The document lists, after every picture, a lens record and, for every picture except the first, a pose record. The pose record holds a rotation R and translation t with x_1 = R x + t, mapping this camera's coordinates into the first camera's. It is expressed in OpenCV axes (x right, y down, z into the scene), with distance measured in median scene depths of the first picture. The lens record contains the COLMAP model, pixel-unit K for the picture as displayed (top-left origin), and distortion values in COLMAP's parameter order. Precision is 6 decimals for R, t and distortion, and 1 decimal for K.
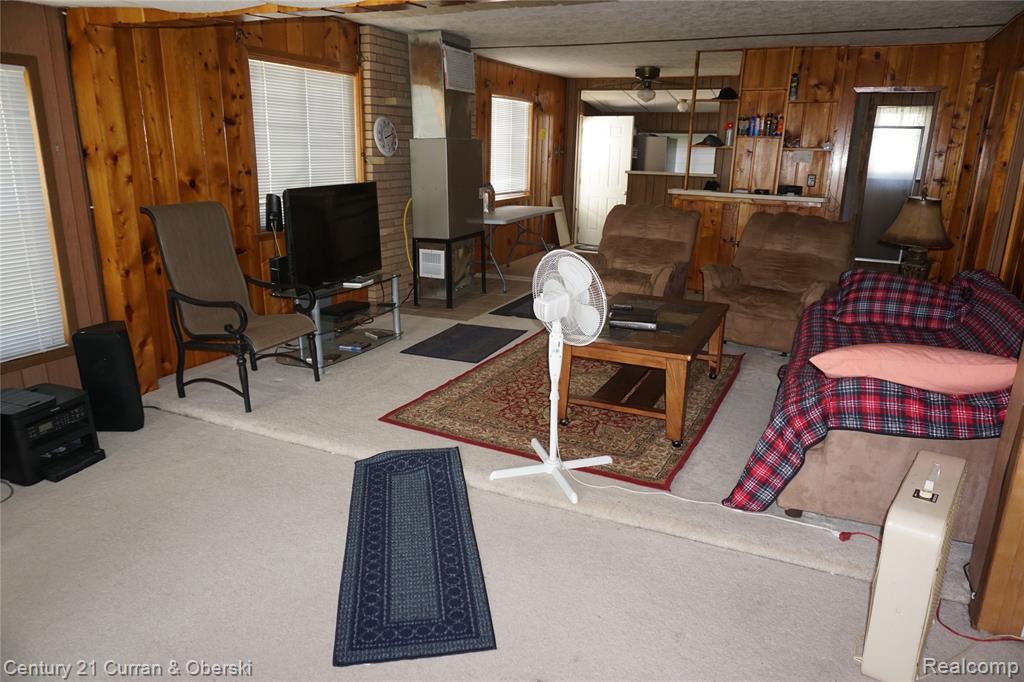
lens RADIAL K [[680.5, 0, 512.0], [0, 680.5, 341.0], [0, 0, 1]] dist [-0.062997, 0.041447]
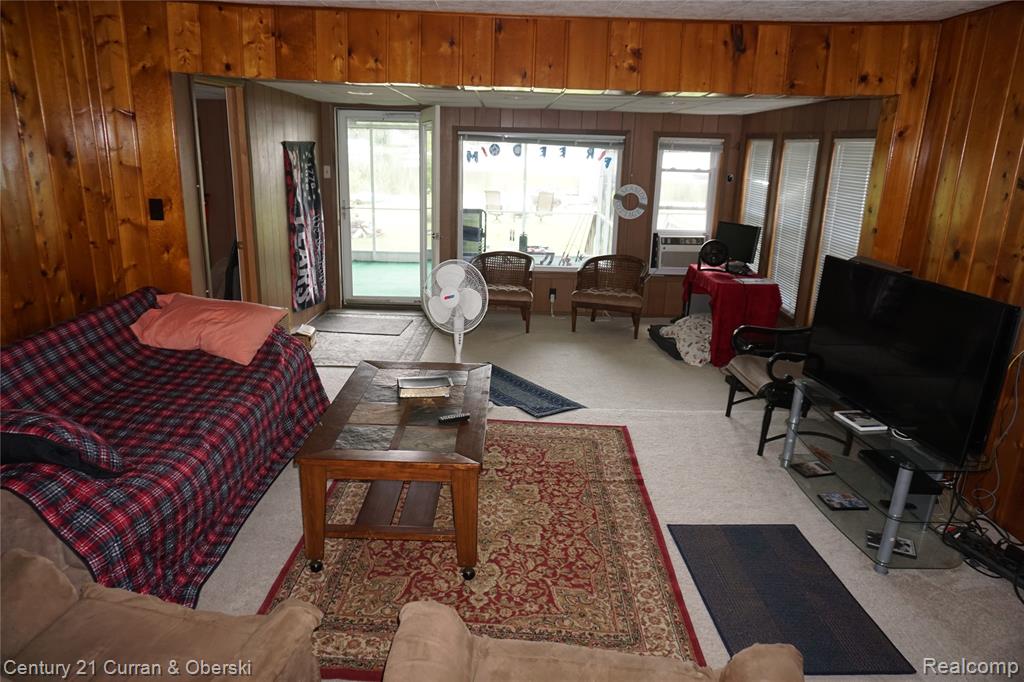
lens RADIAL K [[680.5, 0, 512.0], [0, 680.5, 341.0], [0, 0, 1]] dist [-0.062997, 0.041447]
pose [[-0.902997, 0.080079, -0.422119, 0.402220], [-0.156358, 0.853859, 0.496465, -0.488433], [0.400186, 0.514308, -0.758511, 1.522082]]
